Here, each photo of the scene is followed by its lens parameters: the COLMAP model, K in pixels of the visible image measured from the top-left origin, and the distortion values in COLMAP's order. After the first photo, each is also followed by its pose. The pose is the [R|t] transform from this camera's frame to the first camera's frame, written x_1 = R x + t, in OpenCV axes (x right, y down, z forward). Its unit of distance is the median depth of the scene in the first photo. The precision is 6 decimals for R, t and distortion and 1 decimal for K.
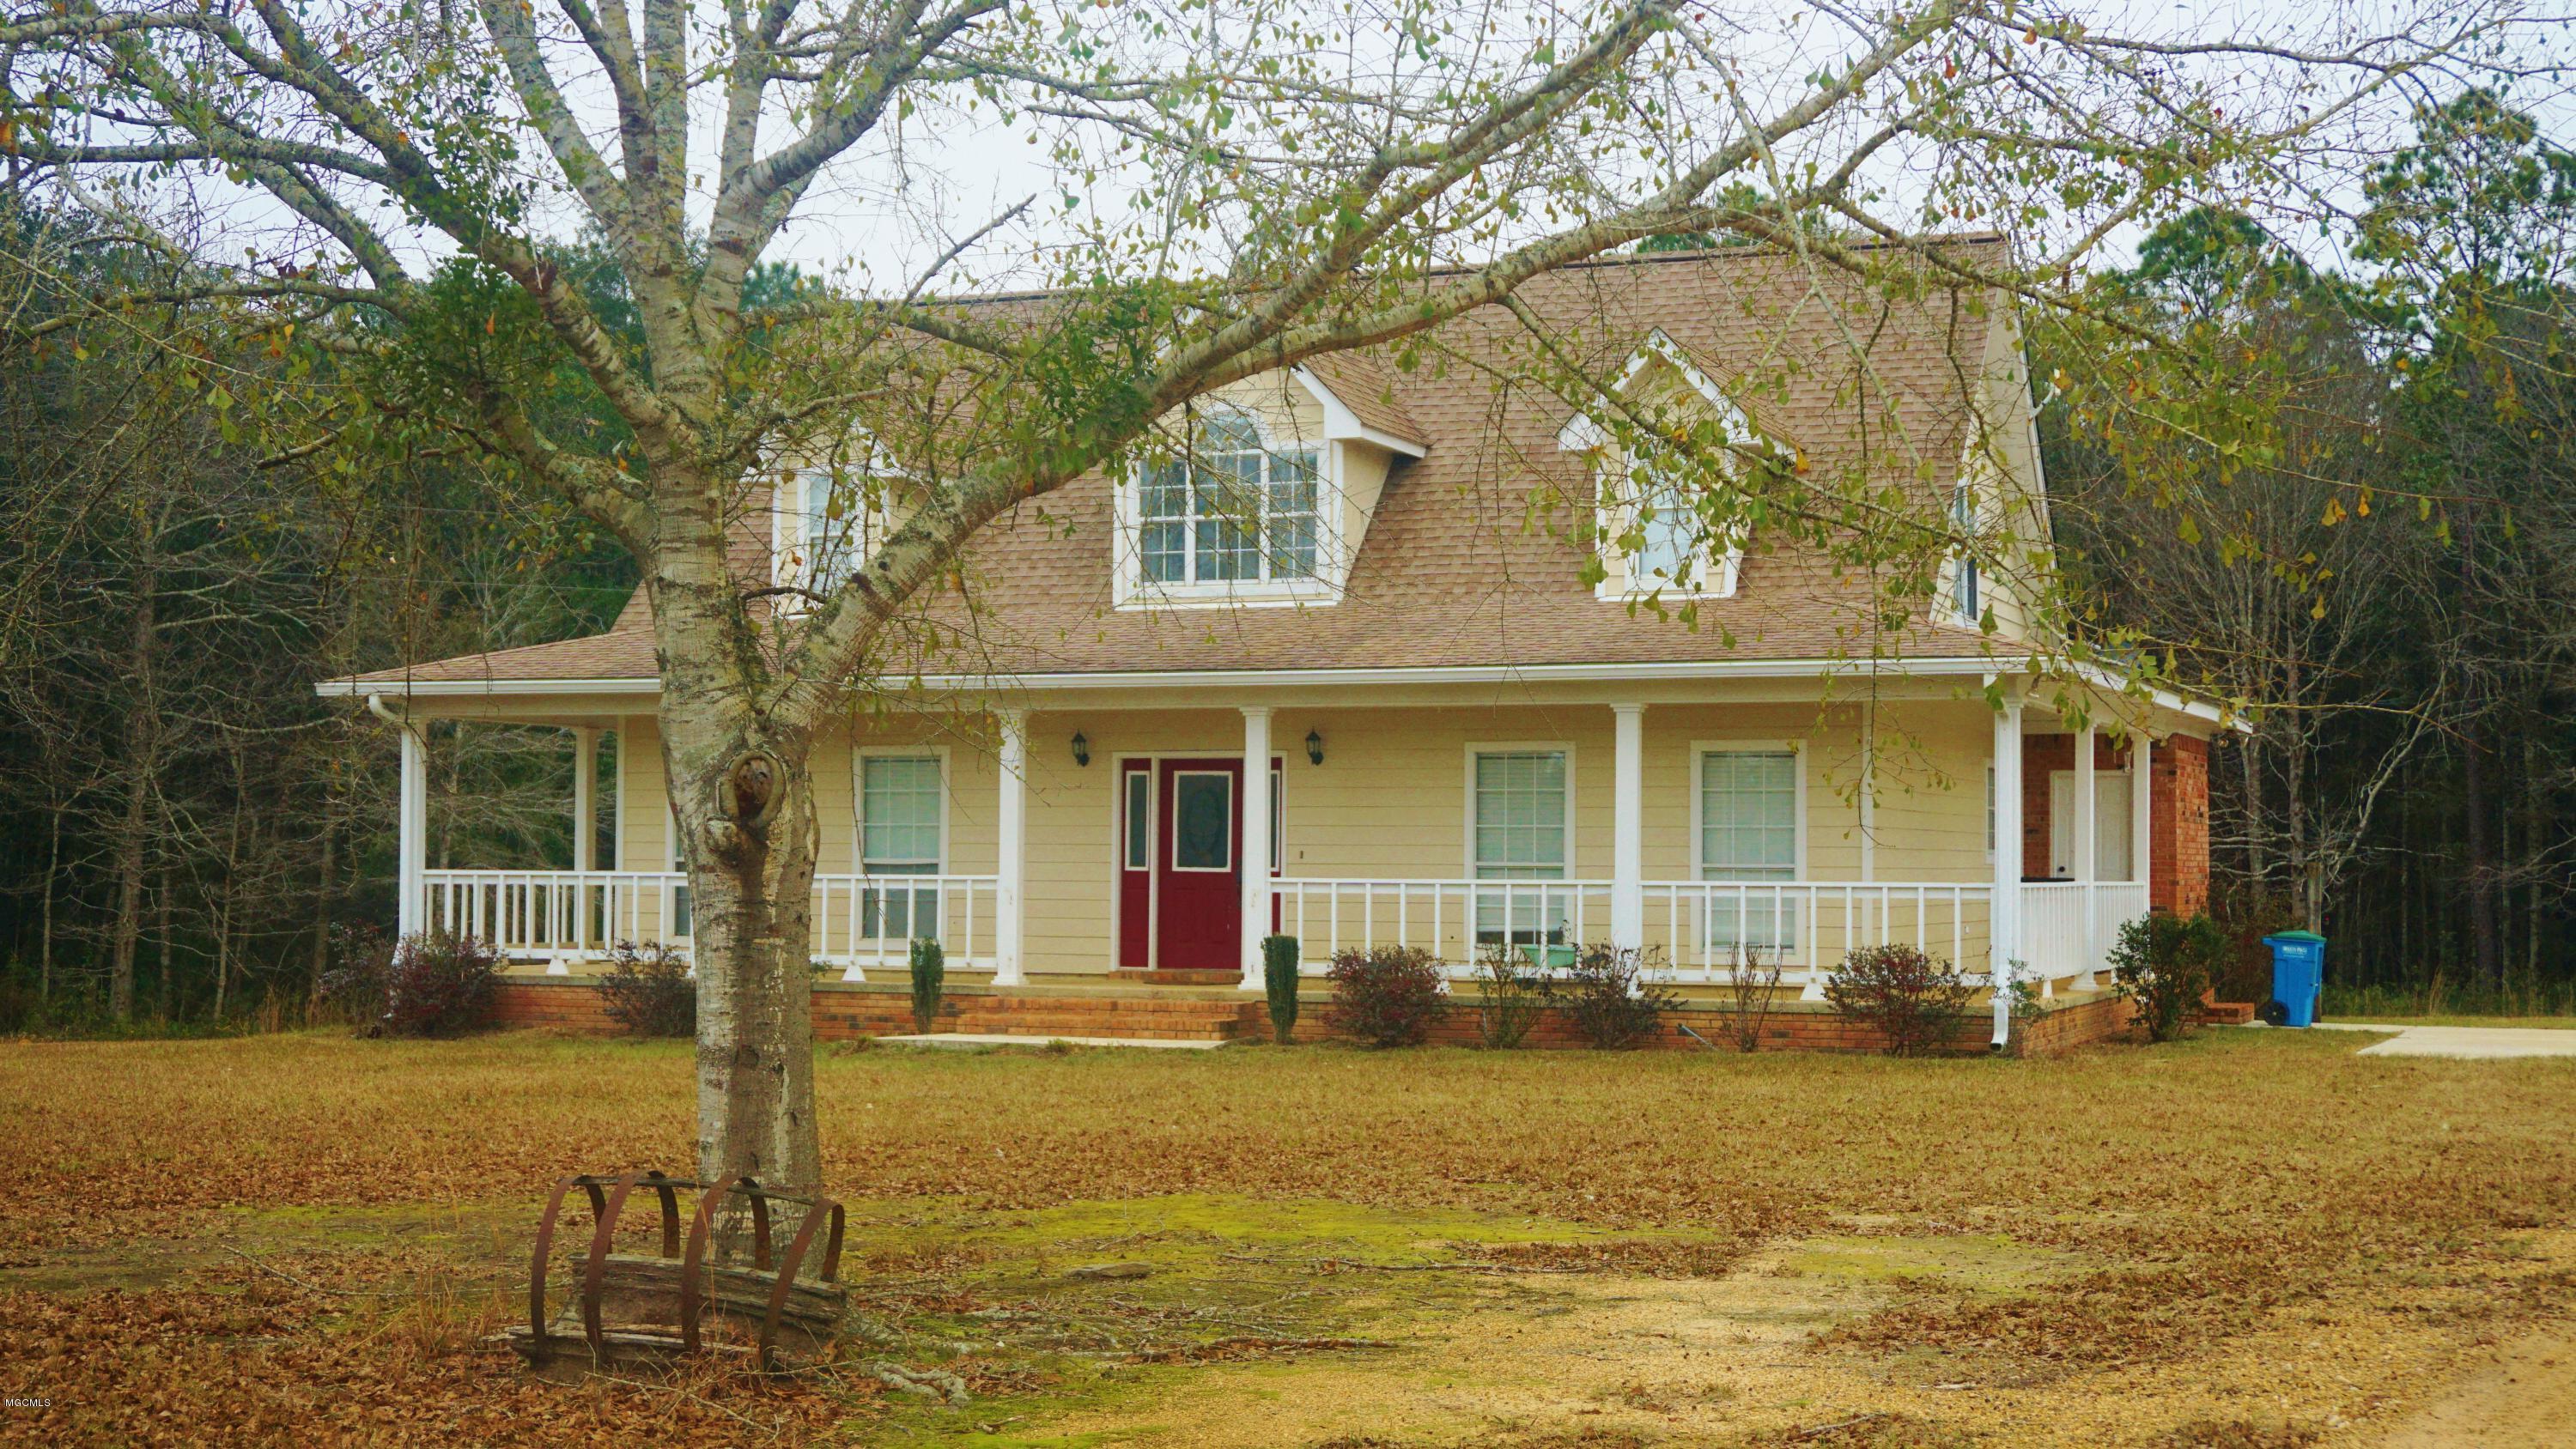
lens RADIAL K [[3560.8, 0, 1275.9], [0, 3560.8, 735.4], [0, 0, 1]] dist [0.021548, 0.000000]
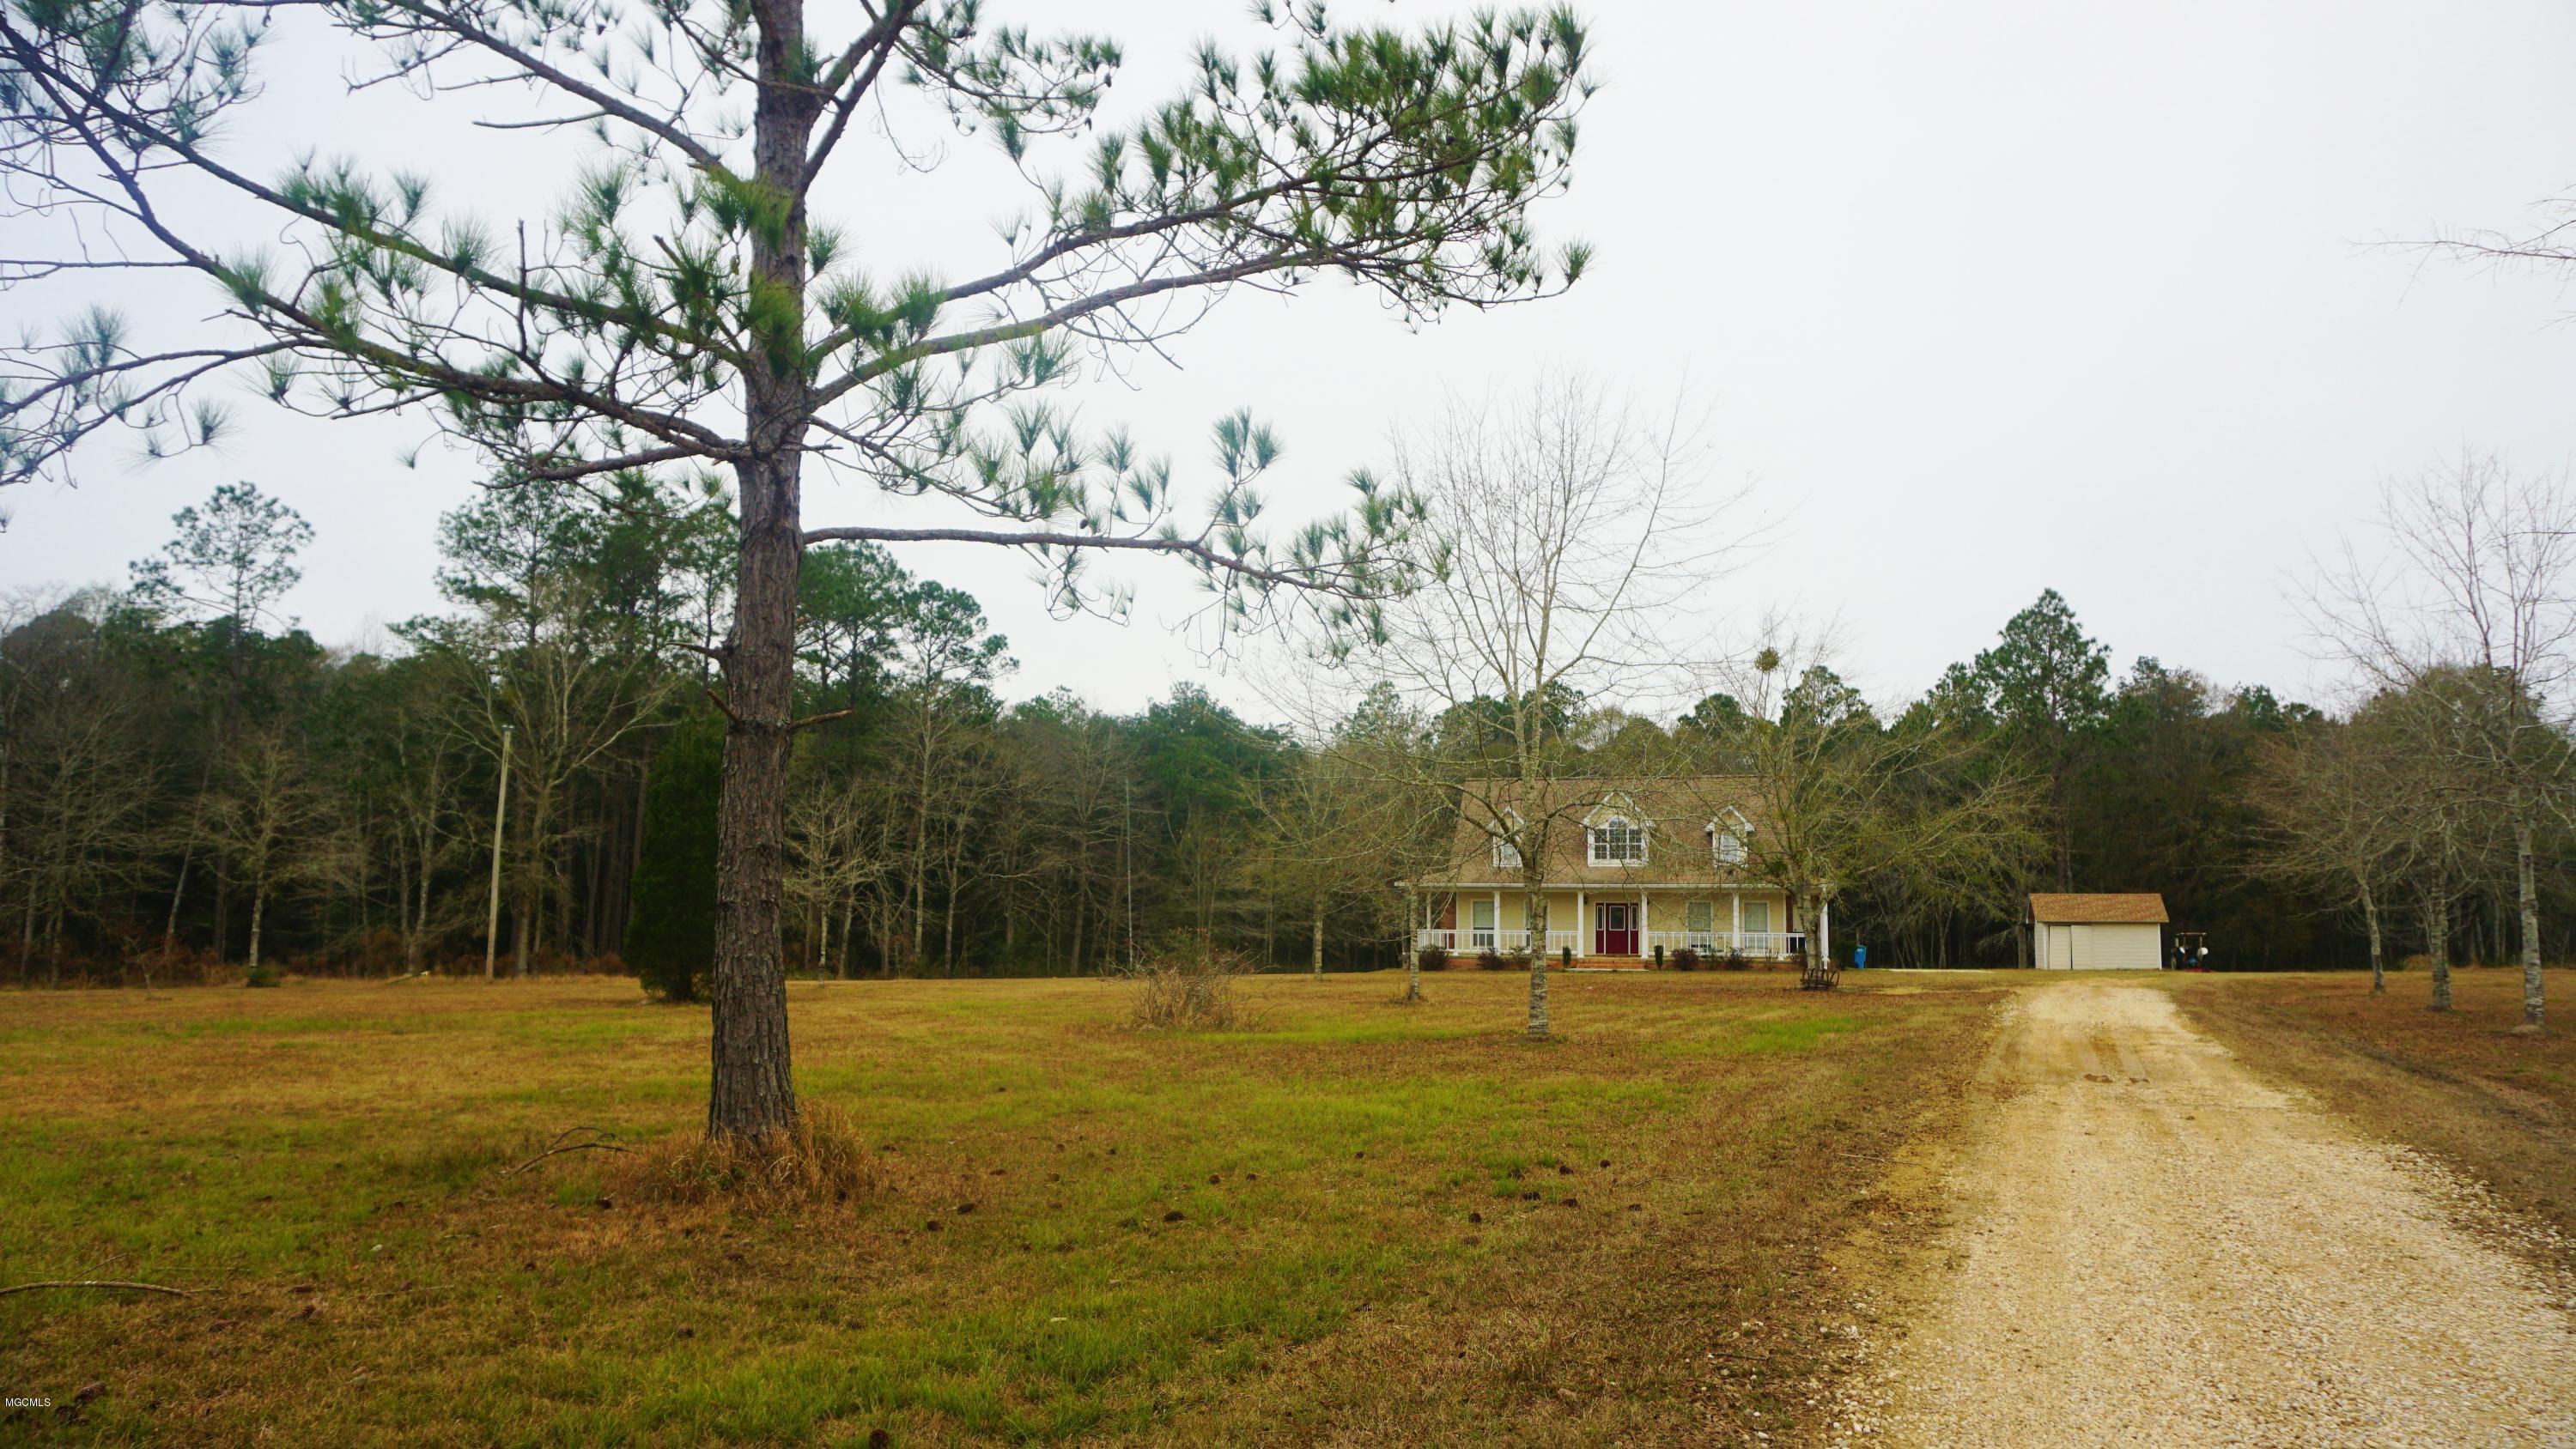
lens RADIAL K [[1797.2, 0, 1295.3], [0, 1797.2, 750.9], [0, 0, 1]] dist [-0.032148, -0.000336]
pose [[0.994596, 0.012301, 0.103093, -0.718795], [-0.006239, 0.998244, -0.058910, -0.053296], [-0.103637, 0.057949, 0.992926, -1.236550]]
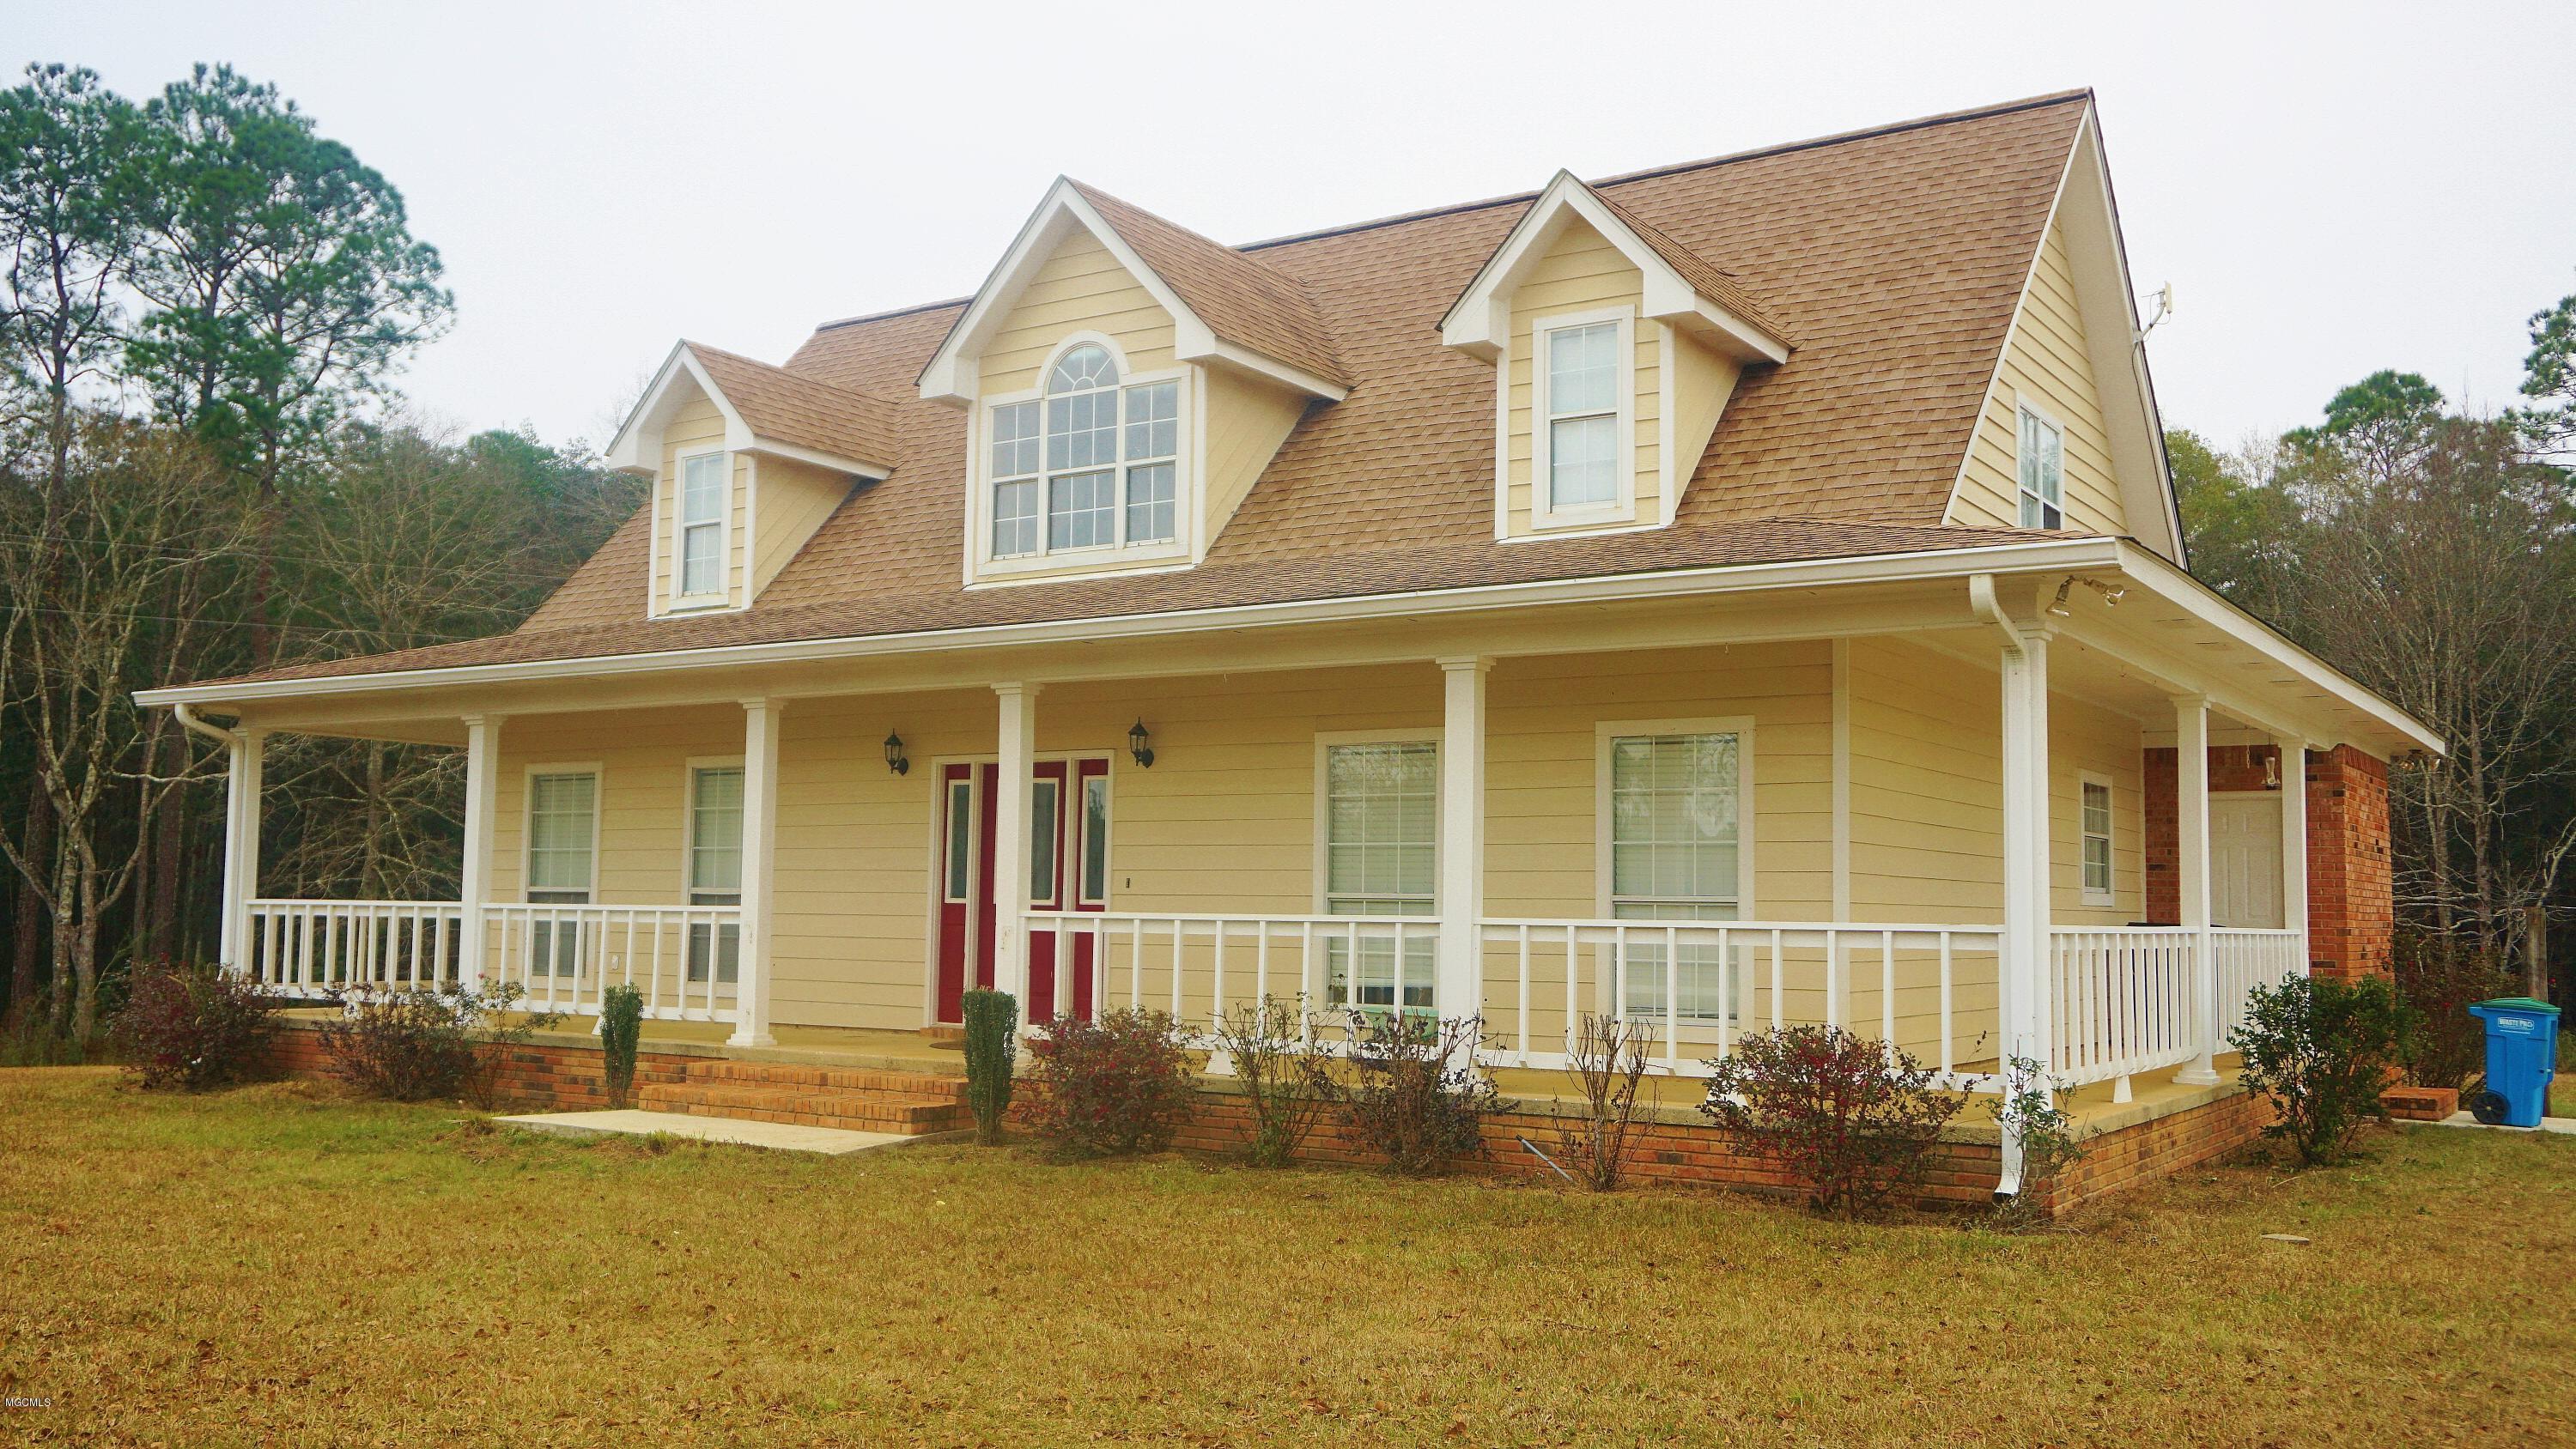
lens RADIAL K [[2261.8, 0, 1277.6], [0, 2261.8, 722.6], [0, 0, 1]] dist [0.001278, 0.002870]
pose [[0.979080, -0.009374, -0.203261, 0.161415], [-0.000908, 0.998727, -0.050432, 0.026943], [0.203475, 0.049561, 0.977825, 0.603021]]
